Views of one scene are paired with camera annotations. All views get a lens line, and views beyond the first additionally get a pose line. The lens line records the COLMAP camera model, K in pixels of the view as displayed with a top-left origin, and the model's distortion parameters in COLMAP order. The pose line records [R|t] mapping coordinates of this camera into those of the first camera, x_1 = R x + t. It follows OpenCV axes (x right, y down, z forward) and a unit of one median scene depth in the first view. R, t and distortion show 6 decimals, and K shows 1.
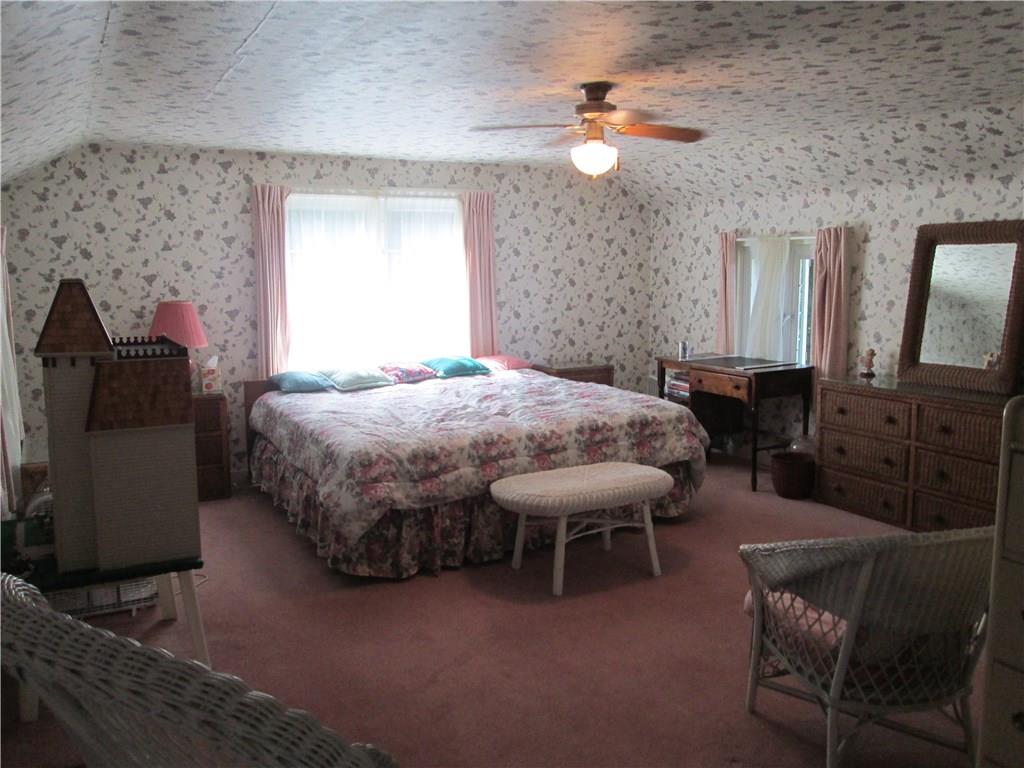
lens RADIAL K [[860.1, 0, 516.7], [0, 860.1, 389.4], [0, 0, 1]] dist [-0.039187, 0.019285]
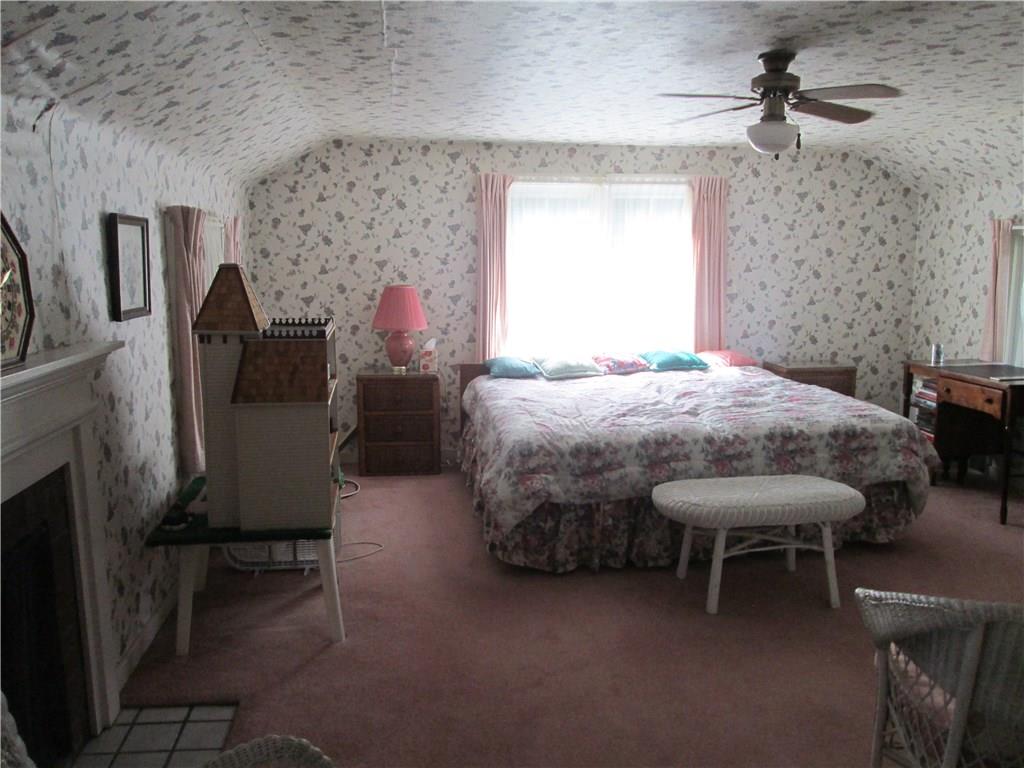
lens RADIAL K [[860.1, 0, 516.7], [0, 860.1, 389.4], [0, 0, 1]] dist [-0.039187, 0.019285]
pose [[0.937879, 0.061182, -0.341526, 0.108017], [-0.056485, 0.998122, 0.023692, -0.007645], [0.342335, -0.002929, 0.939573, 0.044930]]
